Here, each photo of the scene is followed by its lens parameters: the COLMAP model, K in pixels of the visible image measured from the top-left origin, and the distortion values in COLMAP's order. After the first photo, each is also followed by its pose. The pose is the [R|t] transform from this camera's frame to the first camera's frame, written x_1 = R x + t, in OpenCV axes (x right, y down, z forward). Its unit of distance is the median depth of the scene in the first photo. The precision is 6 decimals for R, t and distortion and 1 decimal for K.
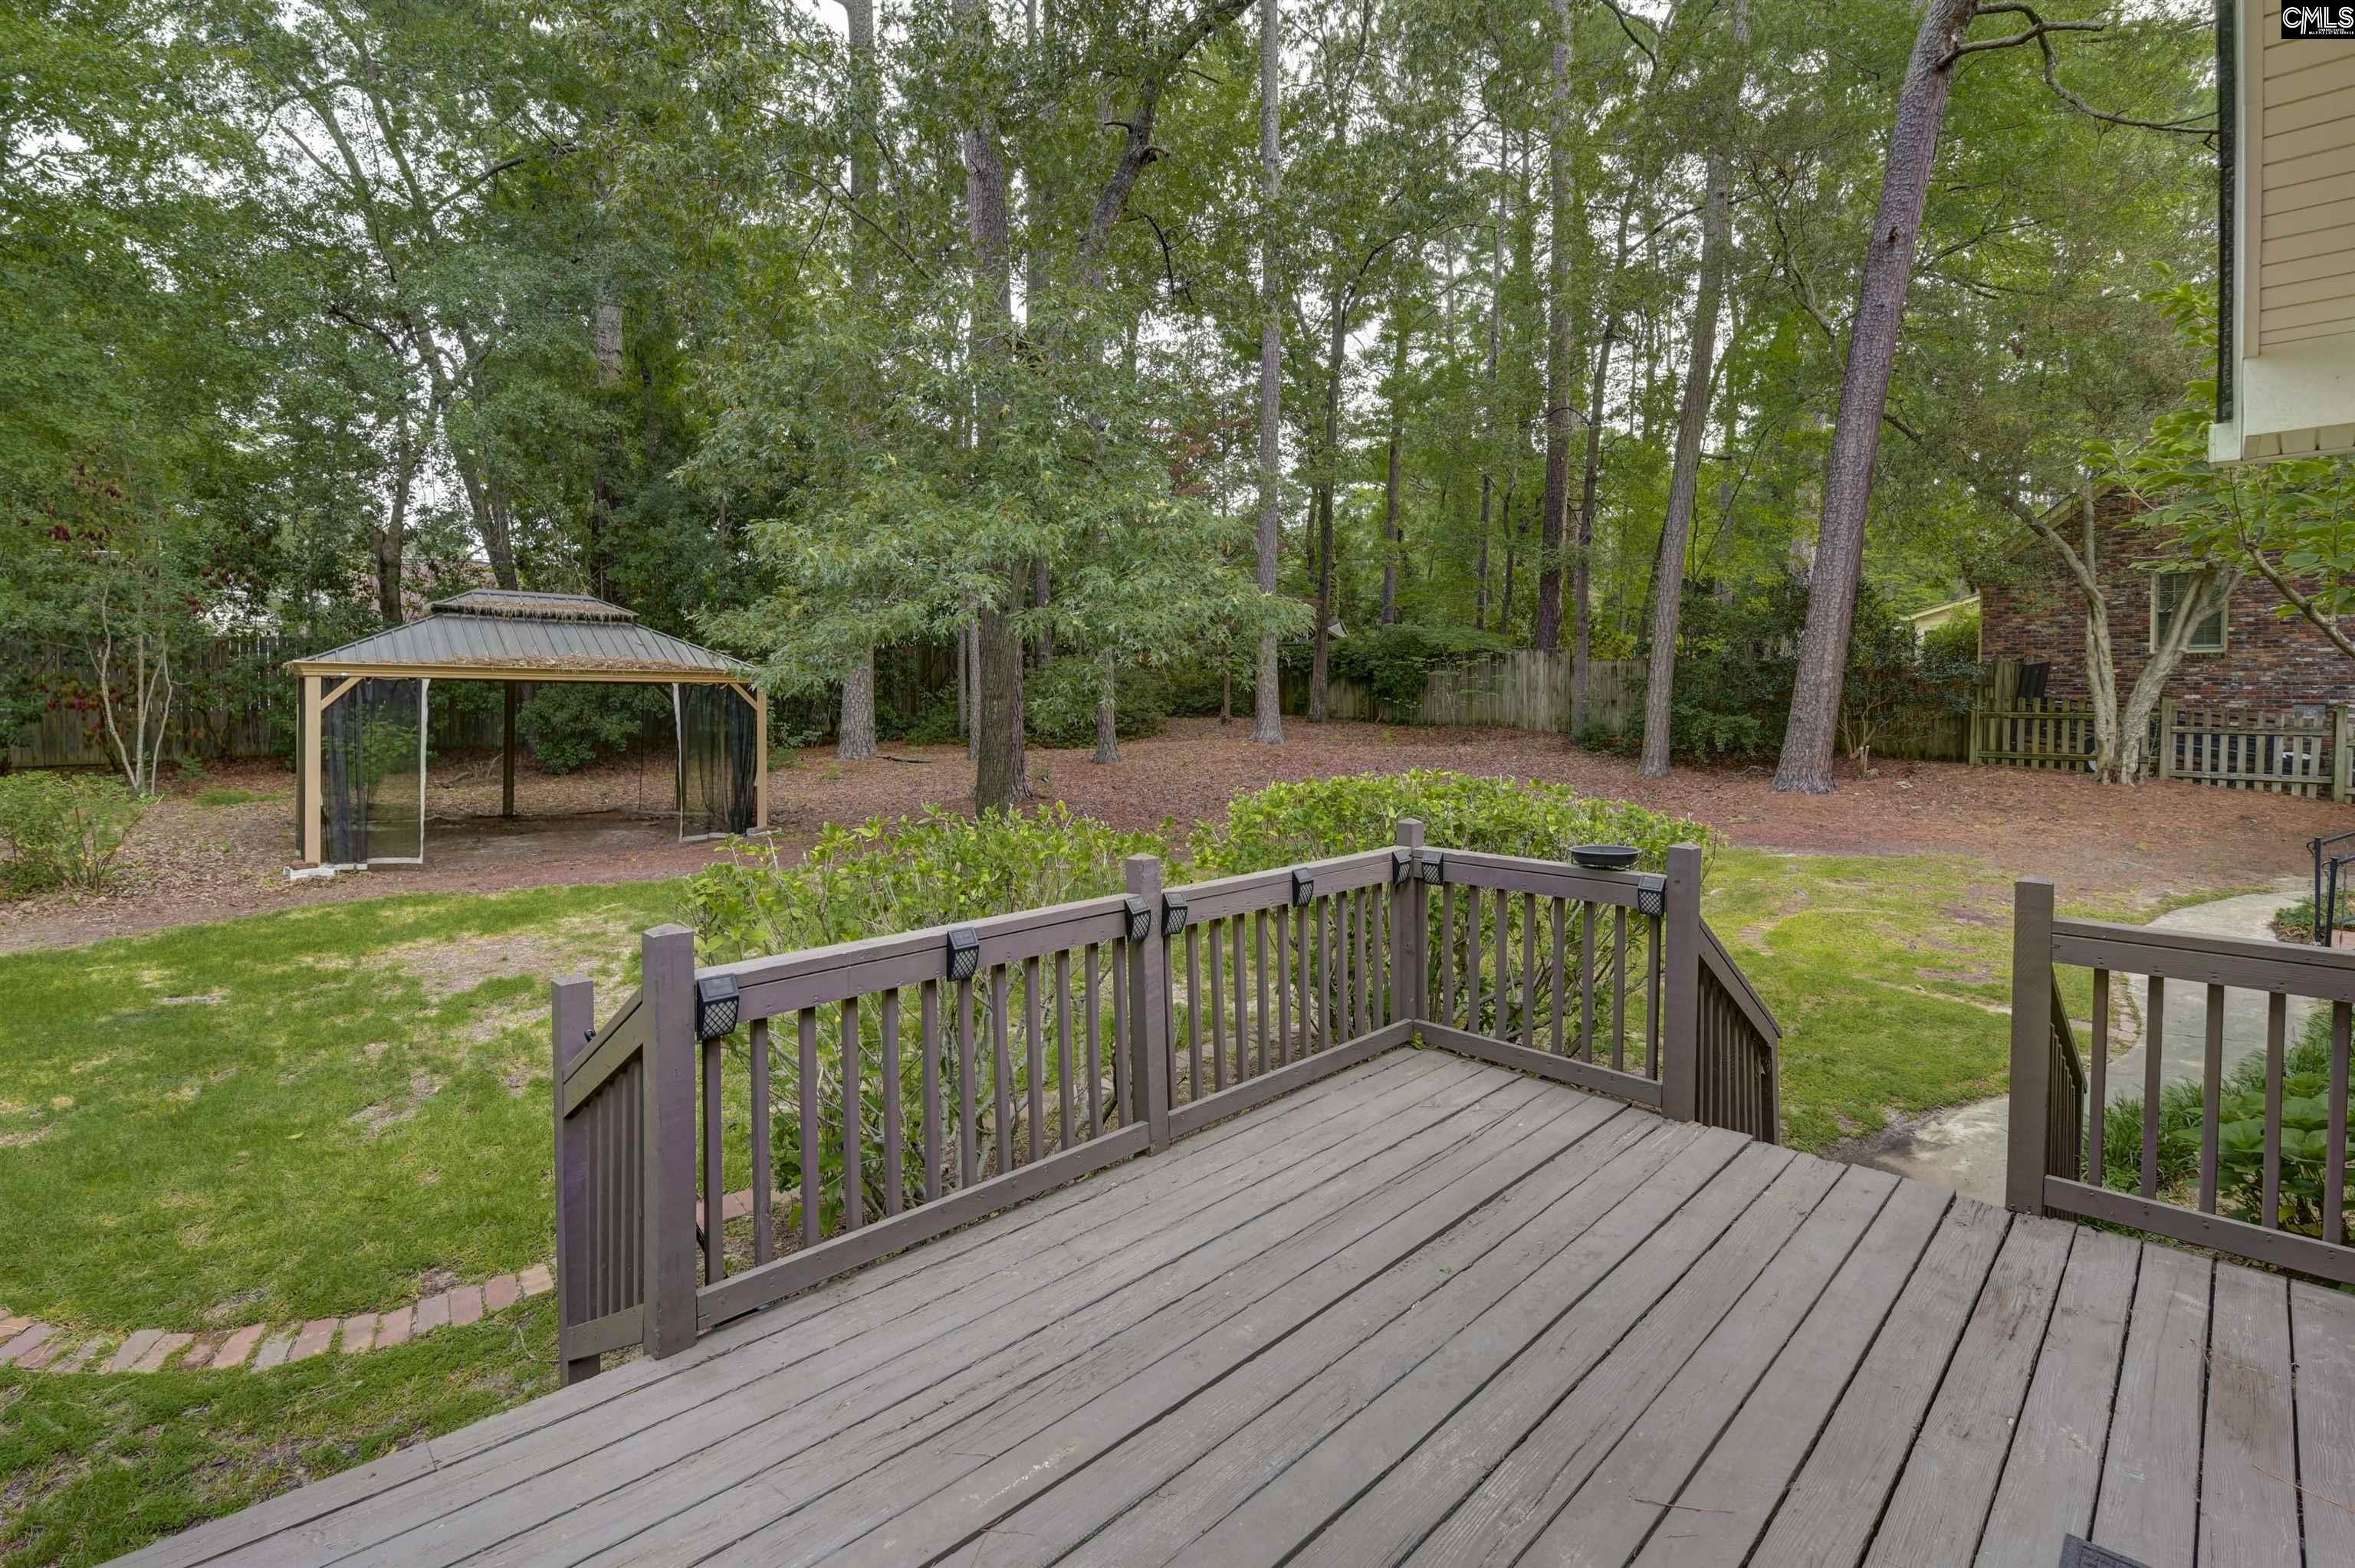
lens RADIAL K [[1039.0, 0, 1169.2], [0, 1039.0, 783.2], [0, 0, 1]] dist [-0.013111, -0.000146]
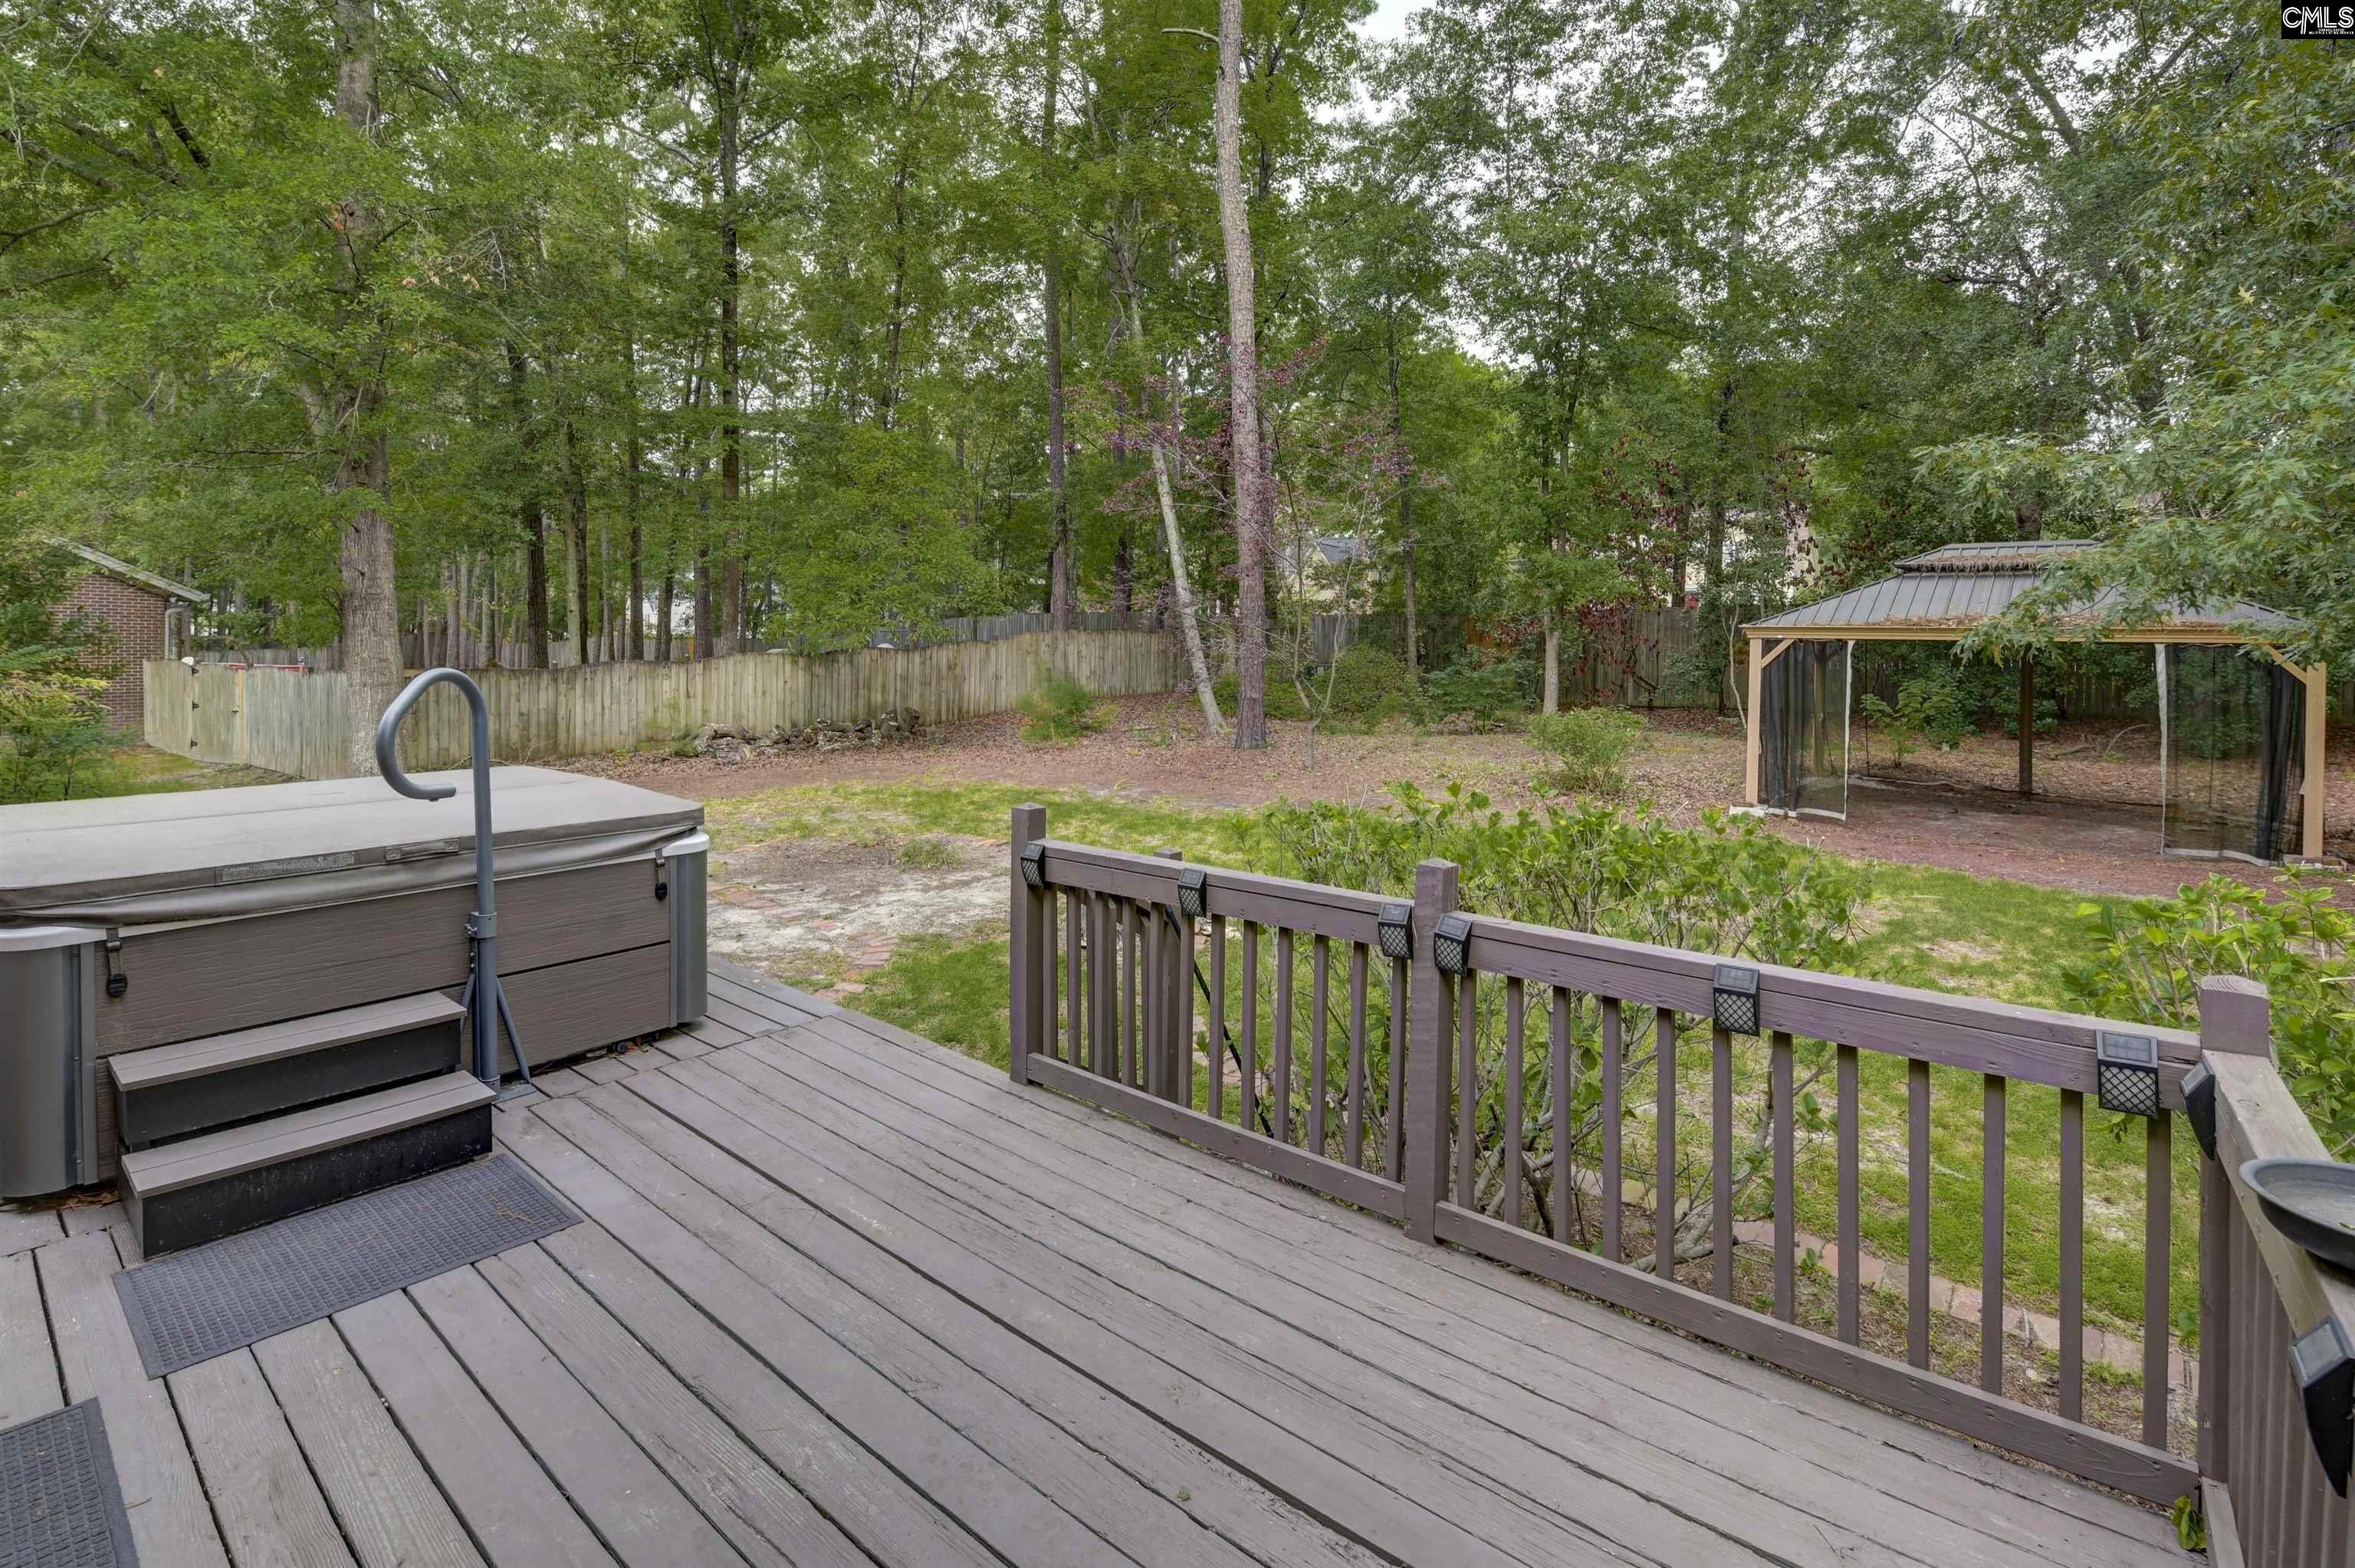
lens RADIAL K [[1039.0, 0, 1169.2], [0, 1039.0, 783.2], [0, 0, 1]] dist [-0.013111, -0.000146]
pose [[0.122468, 0.129478, -0.983990, 0.220085], [-0.093018, 0.988587, 0.118506, -0.020235], [0.988104, 0.077016, 0.133114, 0.213936]]
